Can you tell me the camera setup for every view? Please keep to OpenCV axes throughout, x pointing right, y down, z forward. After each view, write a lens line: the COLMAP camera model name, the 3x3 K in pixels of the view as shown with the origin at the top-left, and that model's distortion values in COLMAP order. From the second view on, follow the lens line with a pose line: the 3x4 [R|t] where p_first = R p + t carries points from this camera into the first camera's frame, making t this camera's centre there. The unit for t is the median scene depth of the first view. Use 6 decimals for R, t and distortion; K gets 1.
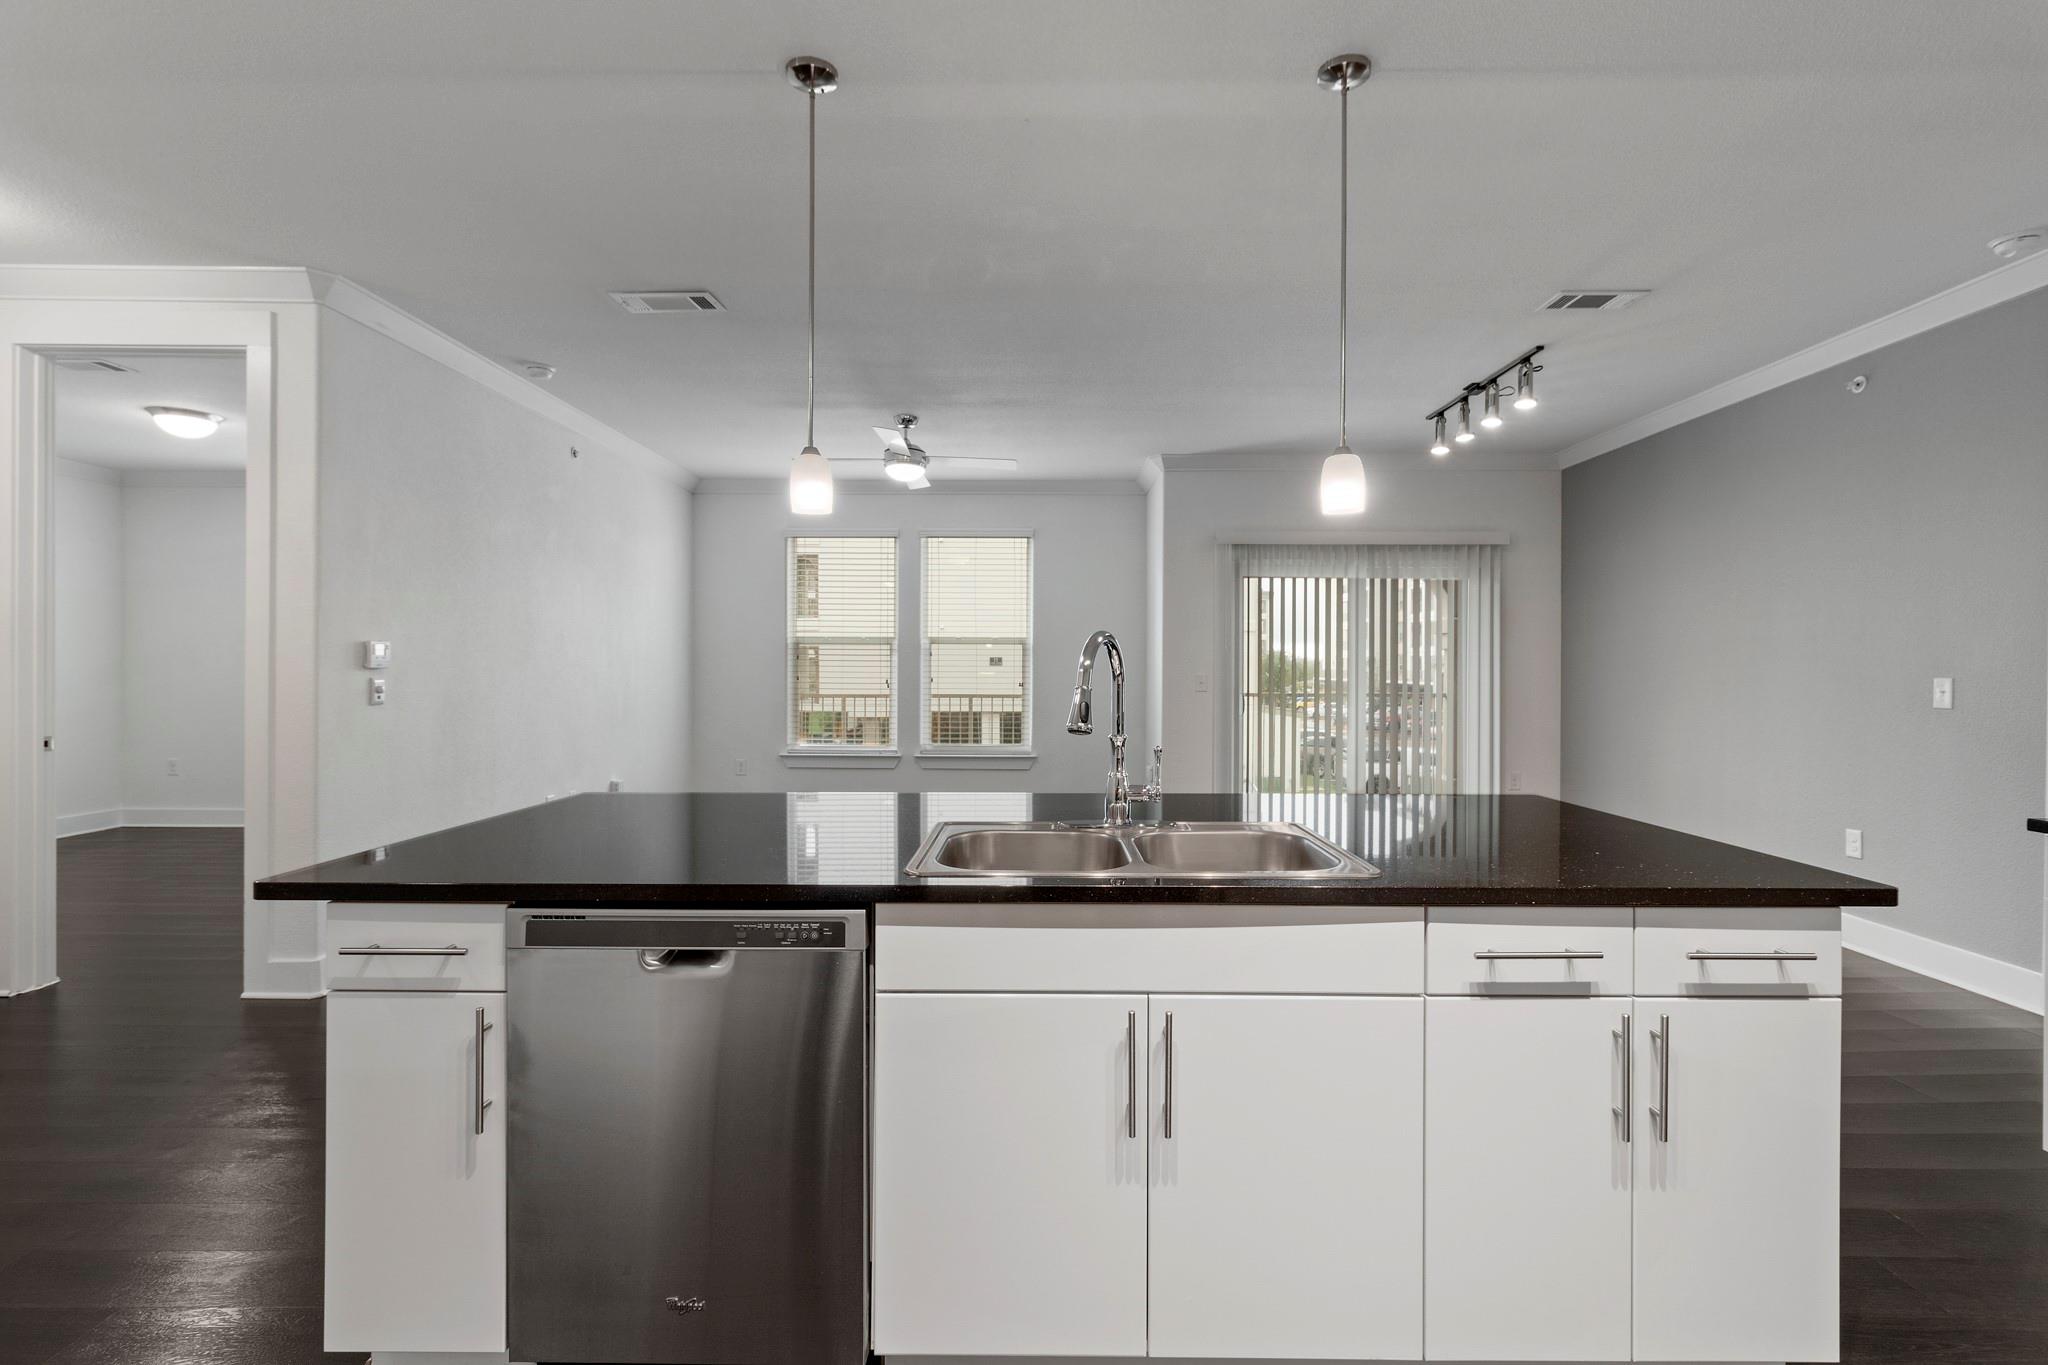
lens RADIAL K [[947.1, 0, 1038.7], [0, 947.1, 682.4], [0, 0, 1]] dist [0.001993, 0.001222]
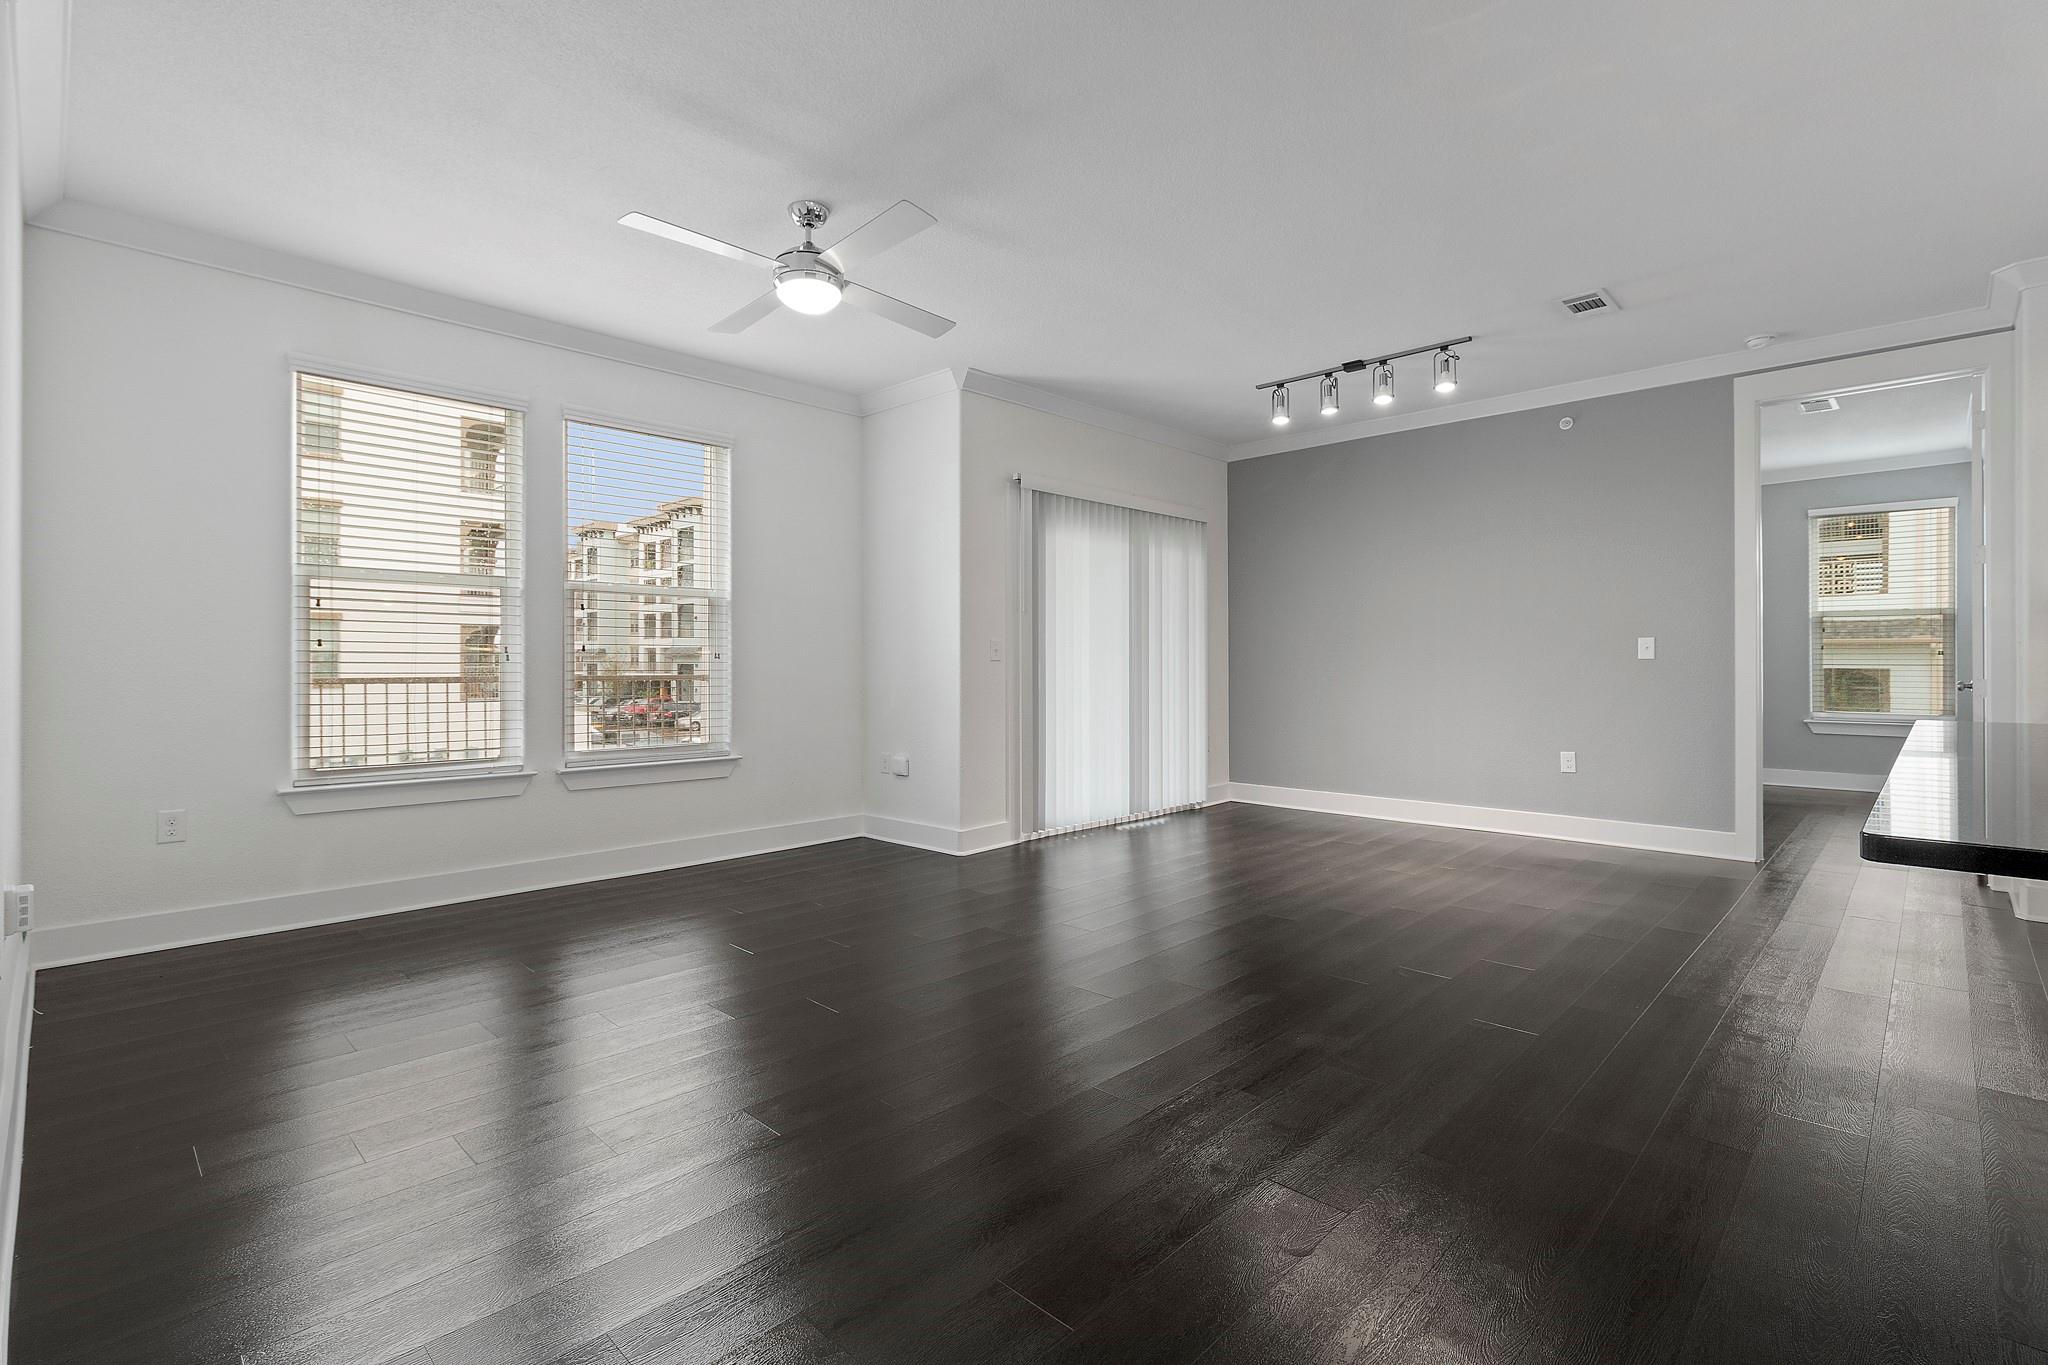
lens RADIAL K [[947.1, 0, 1024.5], [0, 947.1, 674.3], [0, 0, 1]] dist [0.001993, 0.001222]
pose [[0.688163, -0.011881, 0.725459, -0.426135], [0.013717, 0.999900, 0.003364, 0.019292], [-0.725427, 0.007636, 0.688257, 0.411649]]
